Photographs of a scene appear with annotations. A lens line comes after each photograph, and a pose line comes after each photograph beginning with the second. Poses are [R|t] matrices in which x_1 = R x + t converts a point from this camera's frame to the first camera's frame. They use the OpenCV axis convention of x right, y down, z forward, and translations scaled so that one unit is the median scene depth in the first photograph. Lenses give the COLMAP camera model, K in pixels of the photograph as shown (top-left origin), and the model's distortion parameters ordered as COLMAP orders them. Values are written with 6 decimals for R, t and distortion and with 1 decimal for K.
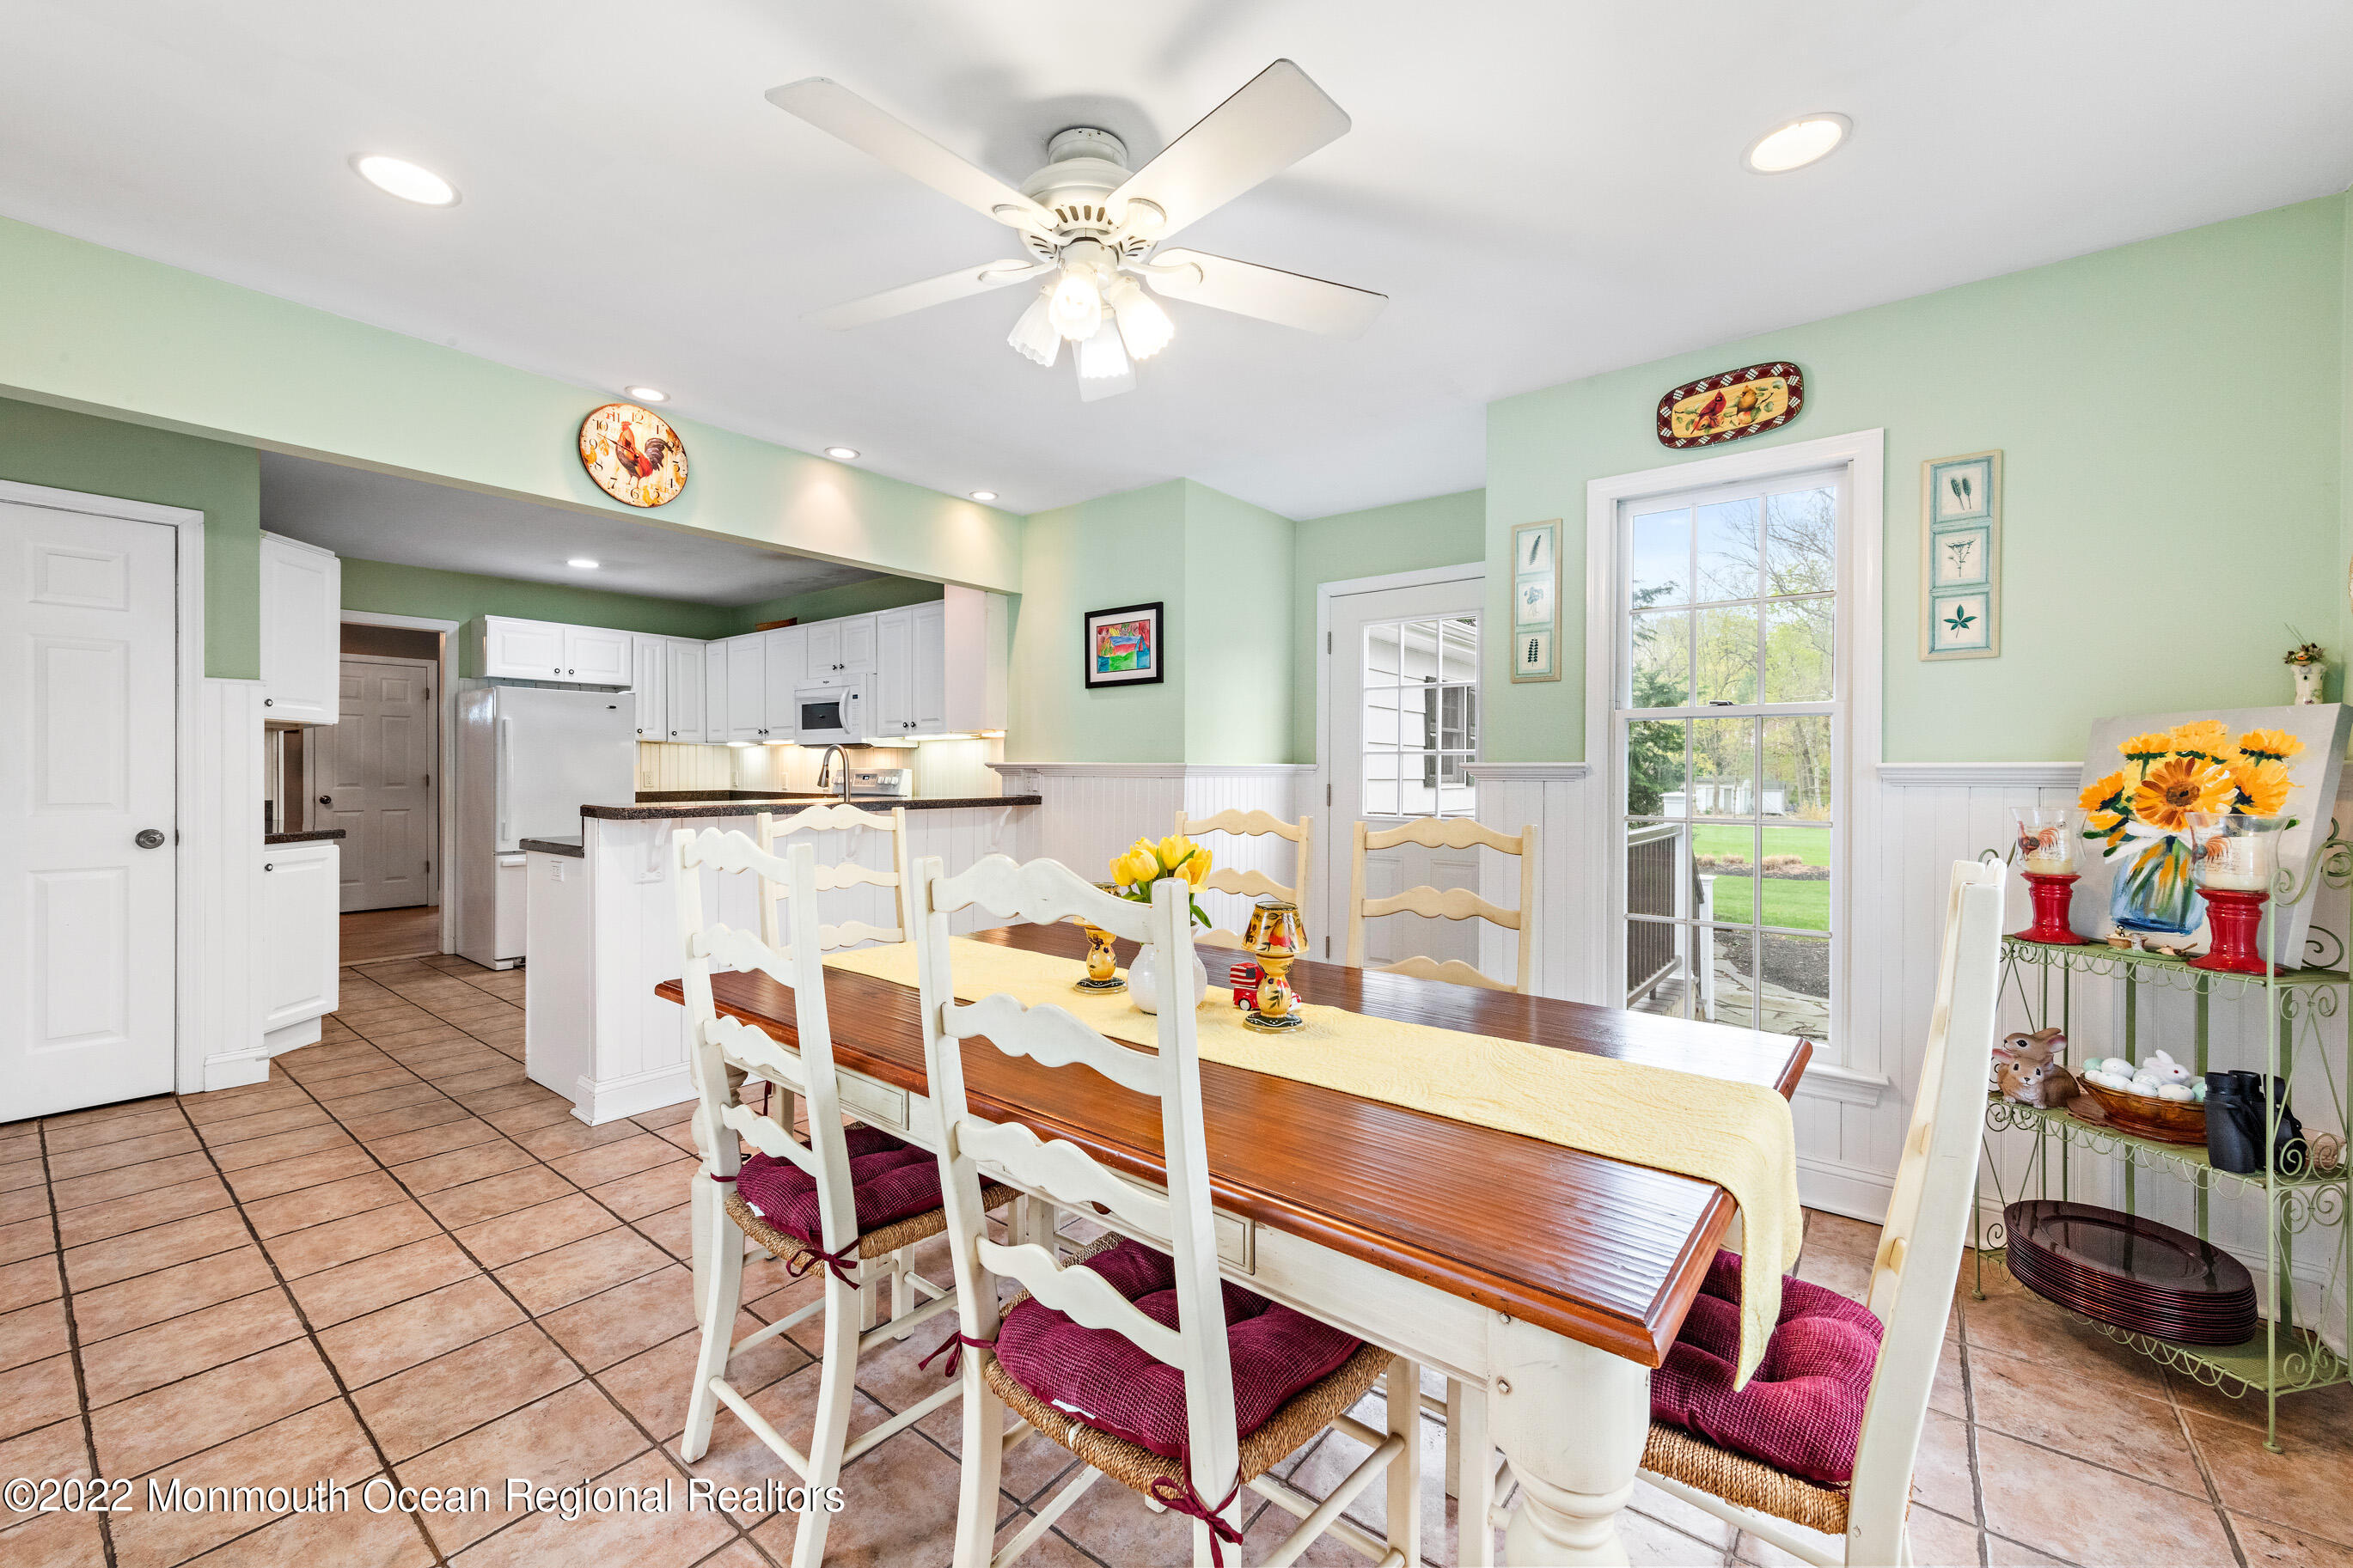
lens RADIAL K [[956.2, 0, 1194.4], [0, 956.2, 776.5], [0, 0, 1]] dist [0.003422, 0.001405]
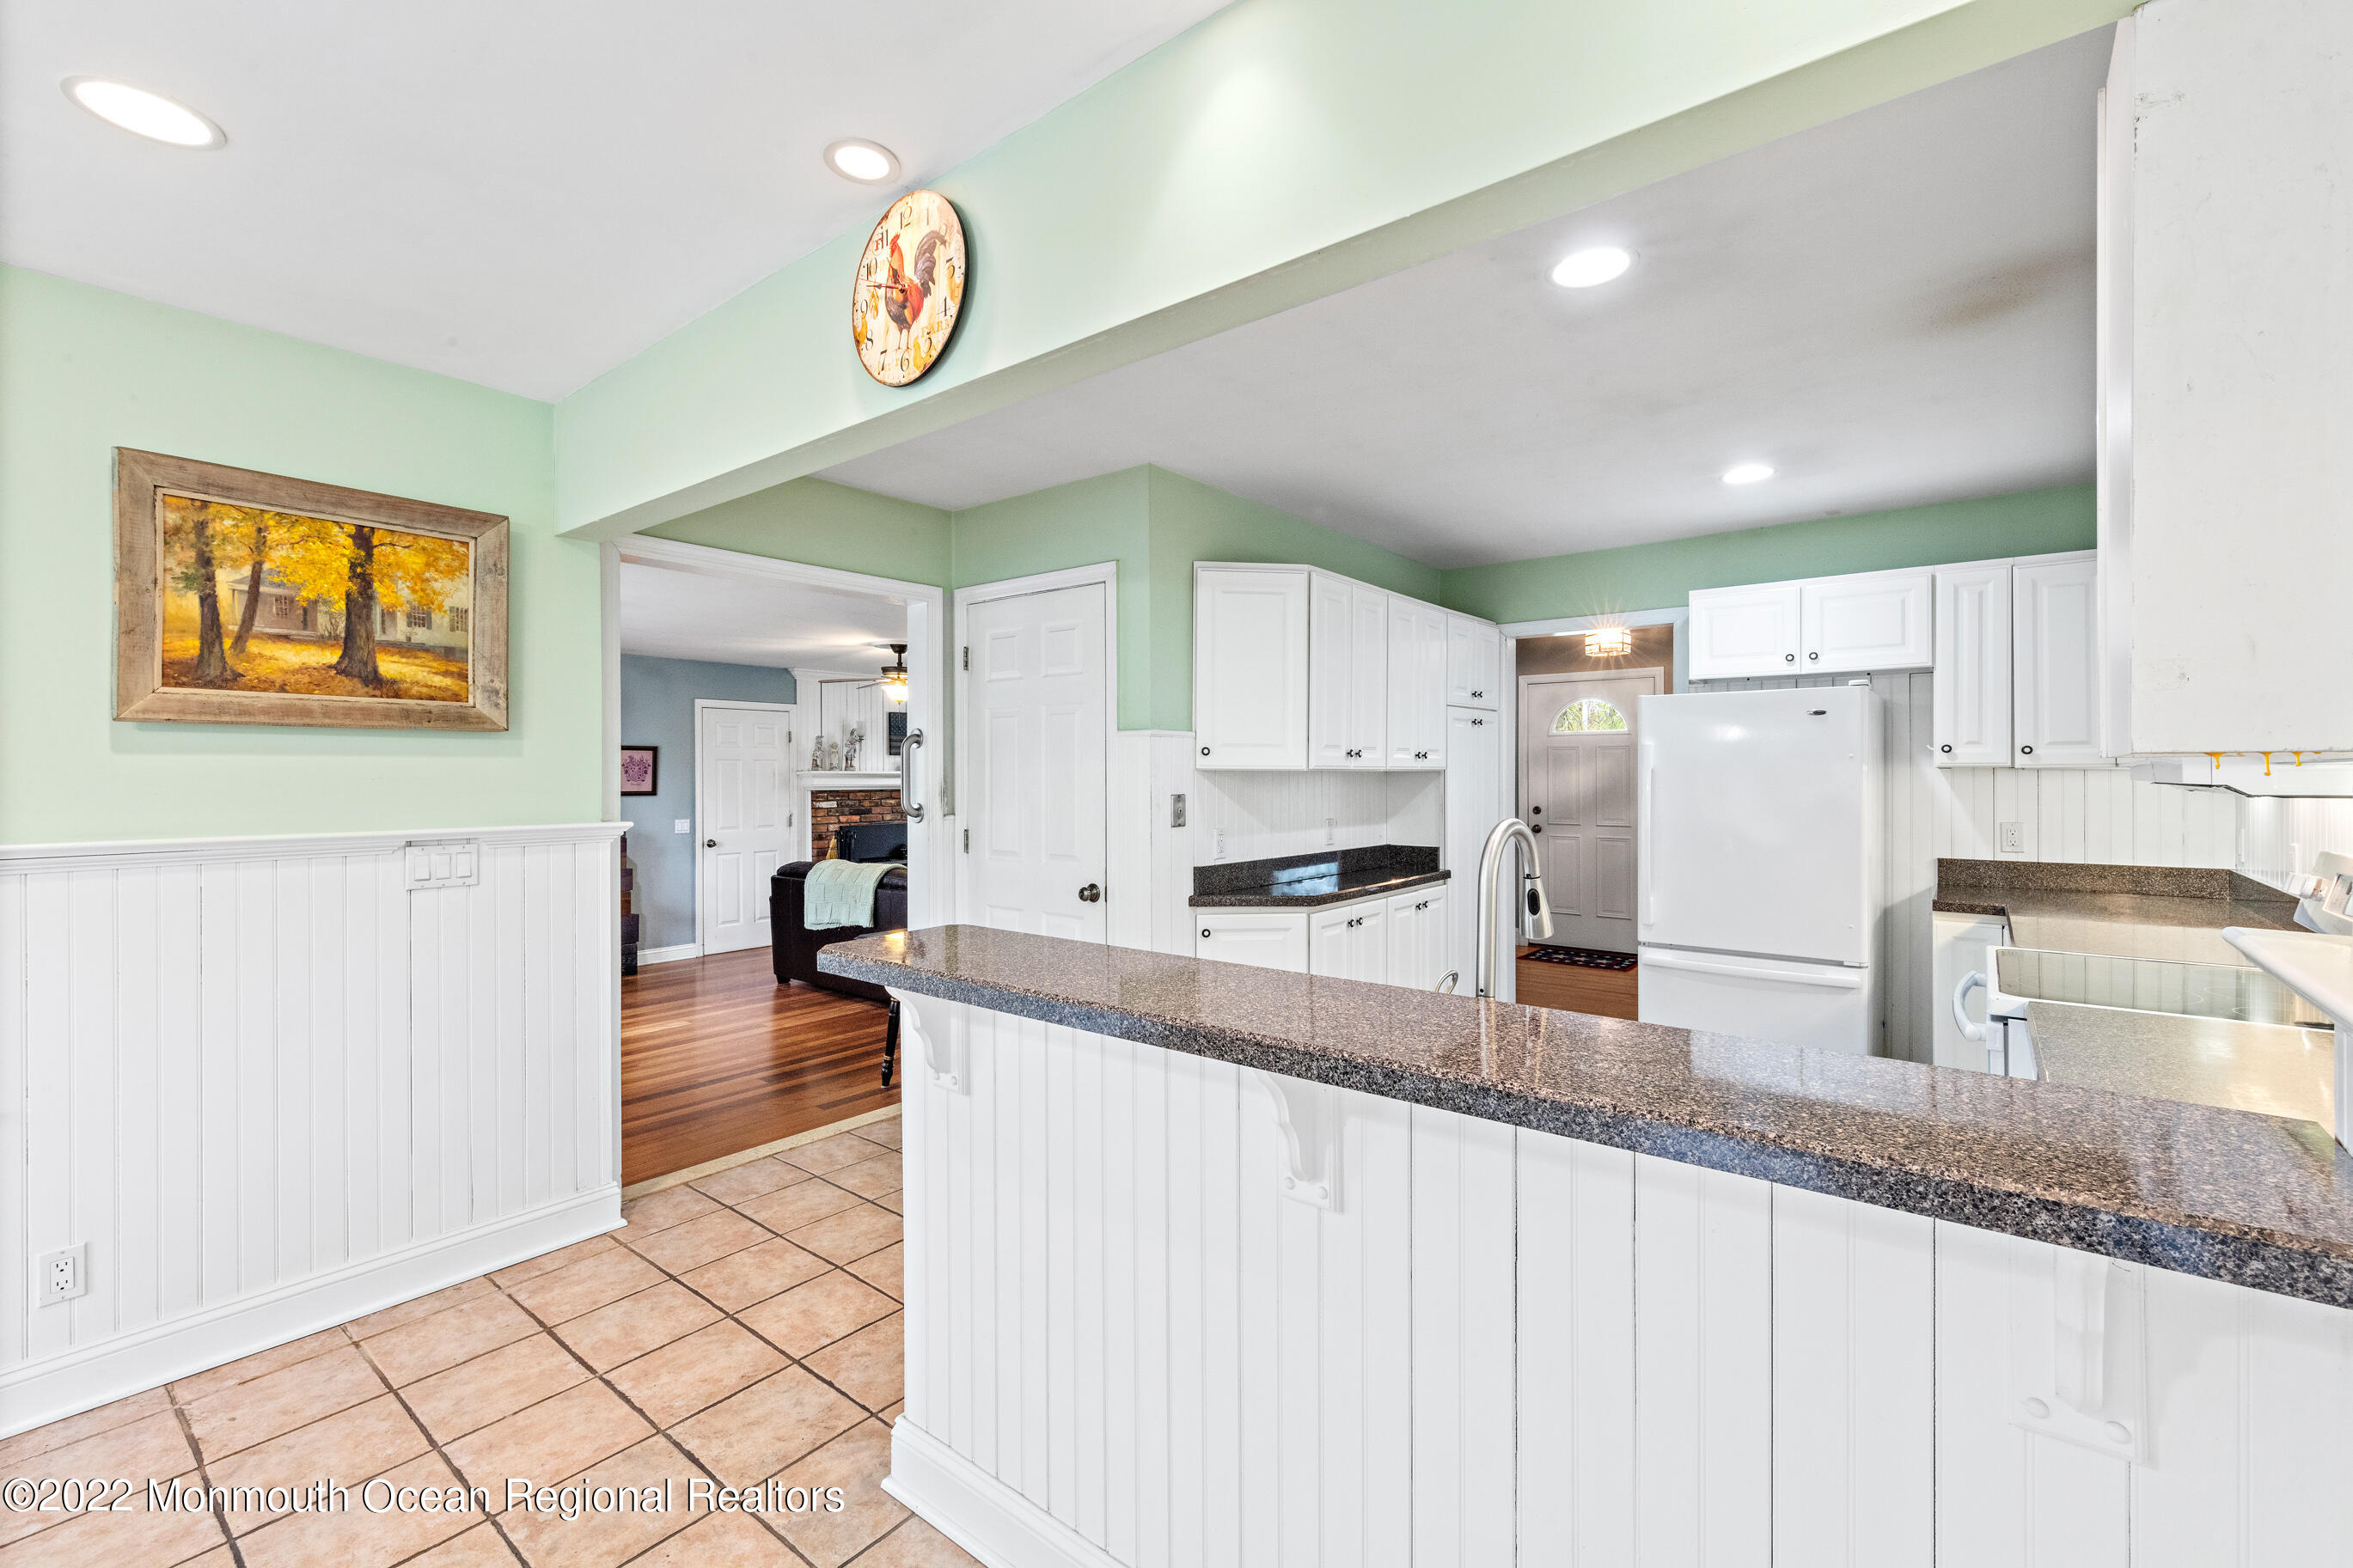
lens RADIAL K [[997.6, 0, 1175.6], [0, 997.6, 773.7], [0, 0, 1]] dist [0.006655, -0.000825]
pose [[-0.015976, -0.001844, -0.999871, -0.020723], [-0.002281, 0.999996, -0.001808, -0.049553], [0.999870, 0.002252, -0.015981, 0.907800]]
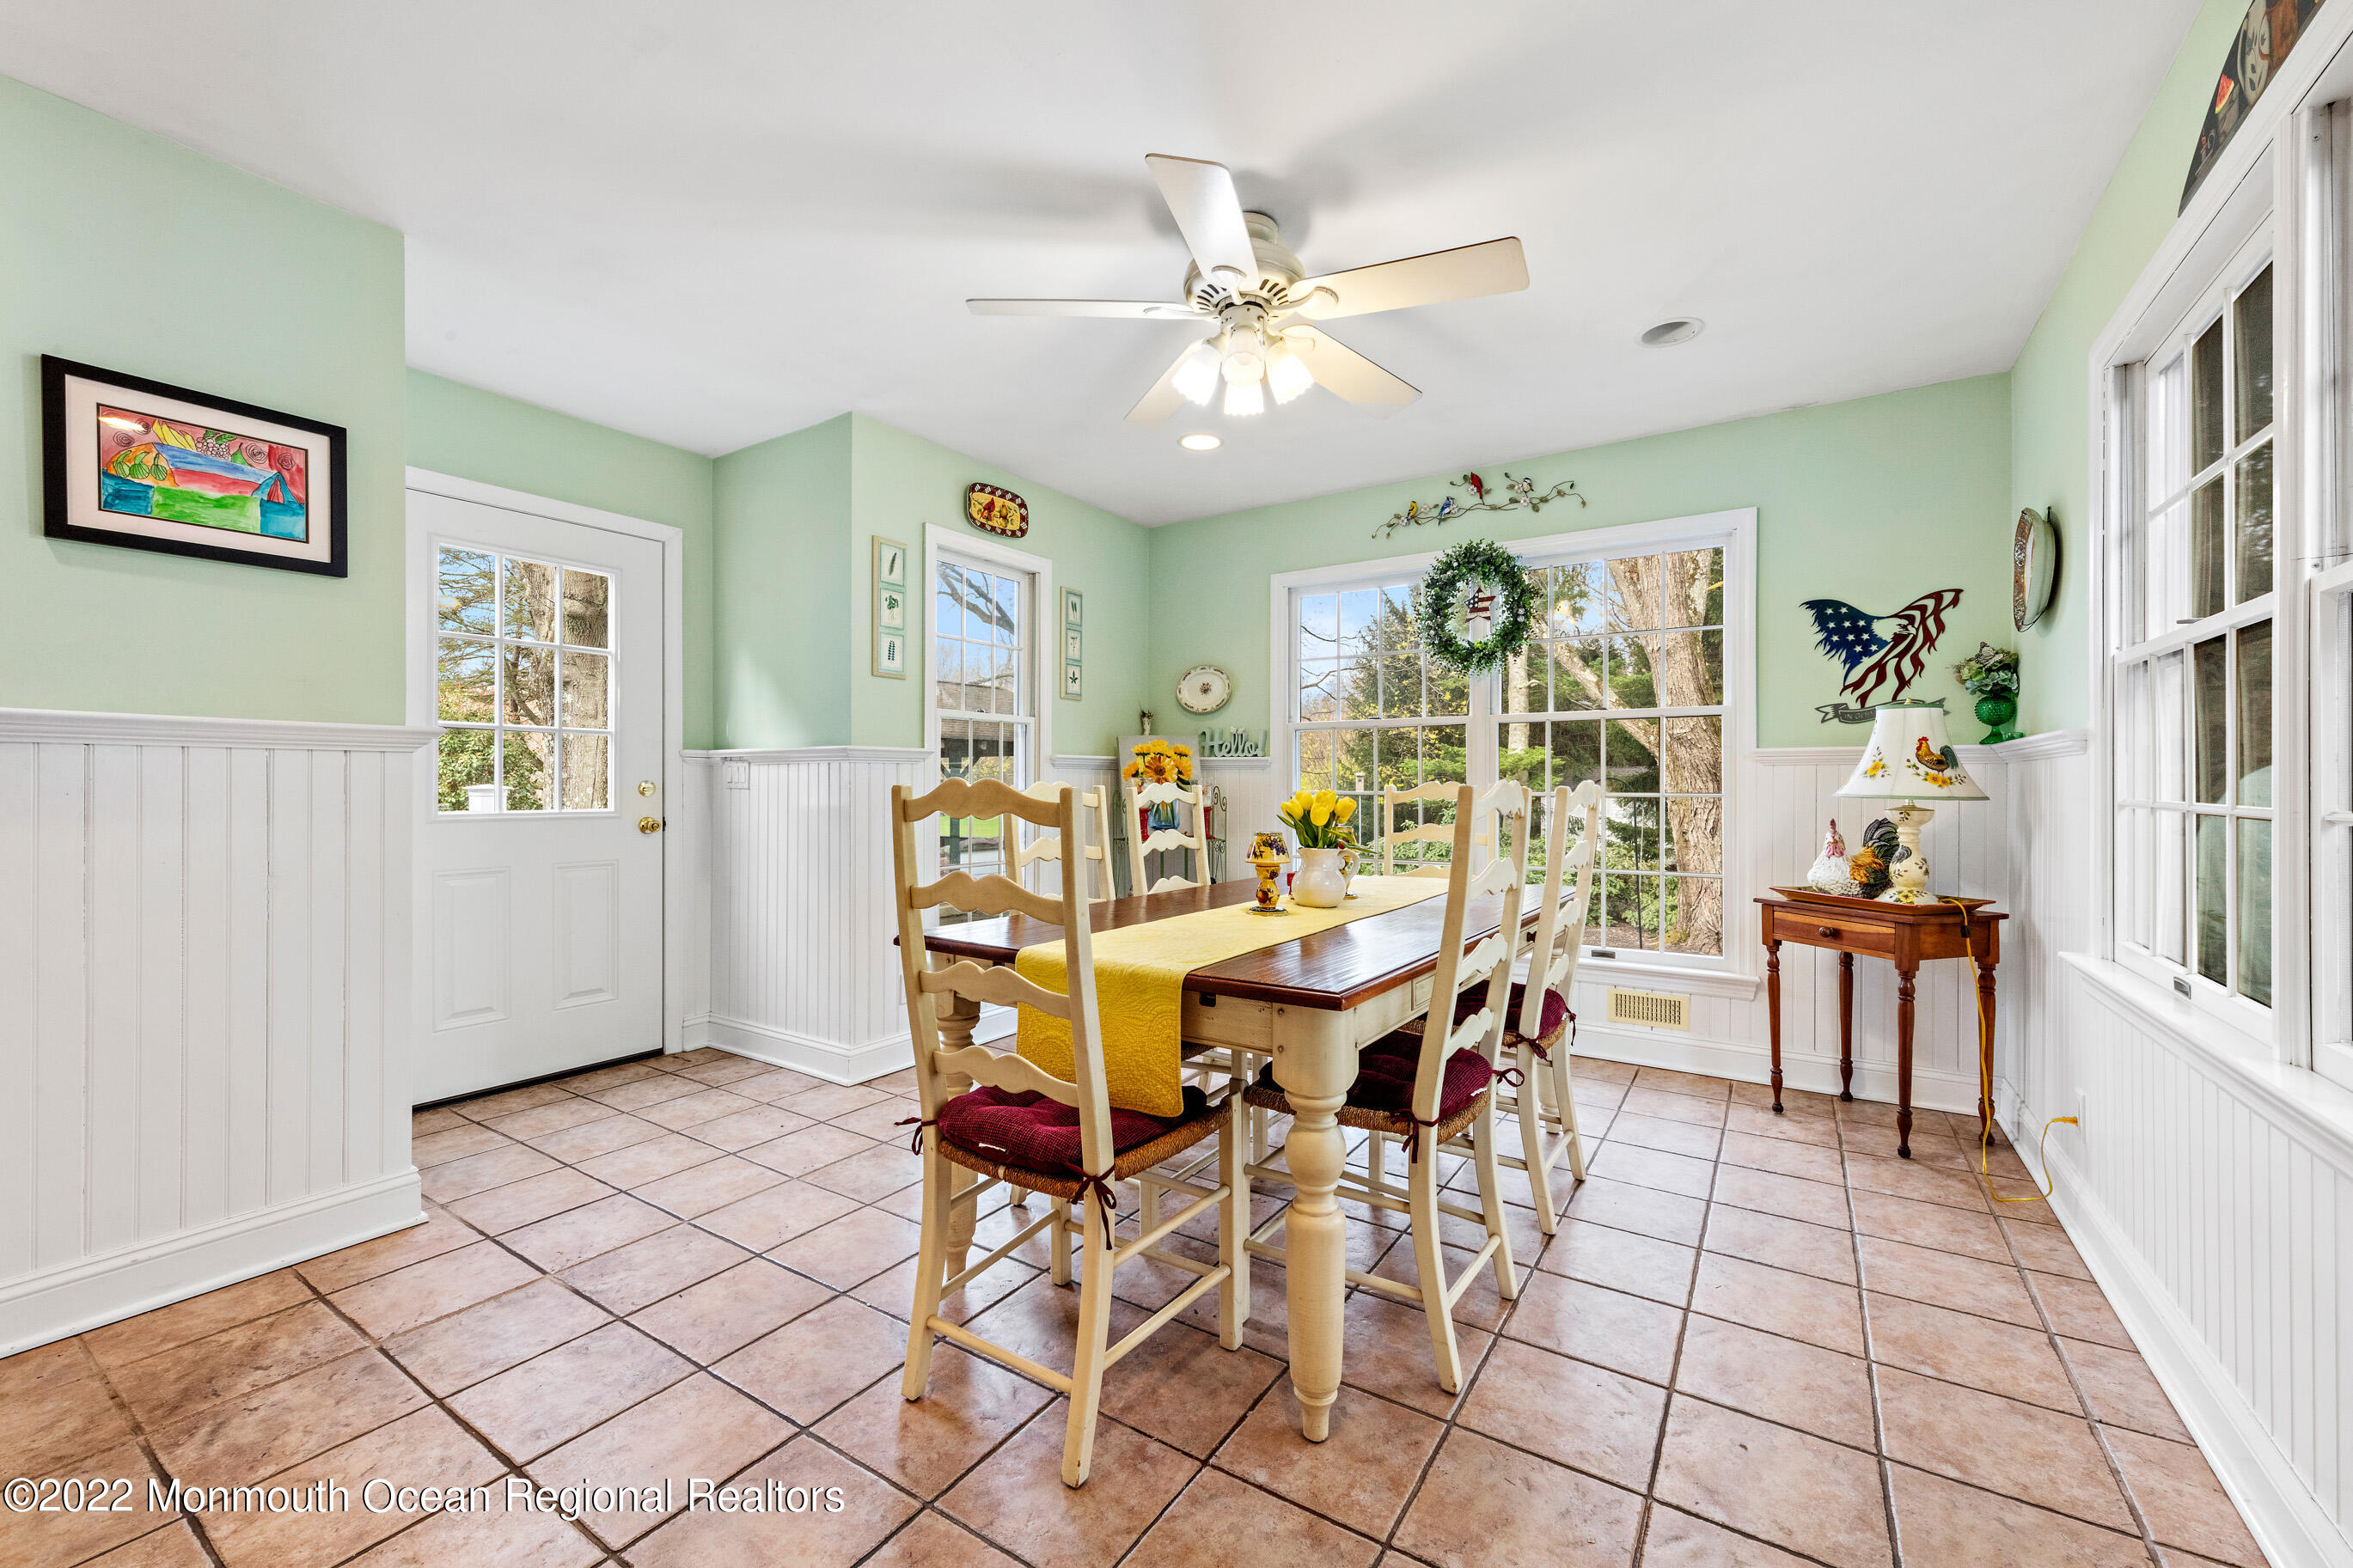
lens RADIAL K [[956.2, 0, 1188.8], [0, 956.2, 796.5], [0, 0, 1]] dist [0.003422, 0.001405]
pose [[-0.102783, -0.015844, 0.994578, -0.622670], [0.005393, 0.999850, 0.016485, 0.020669], [-0.994689, 0.007058, -0.102682, 0.567655]]
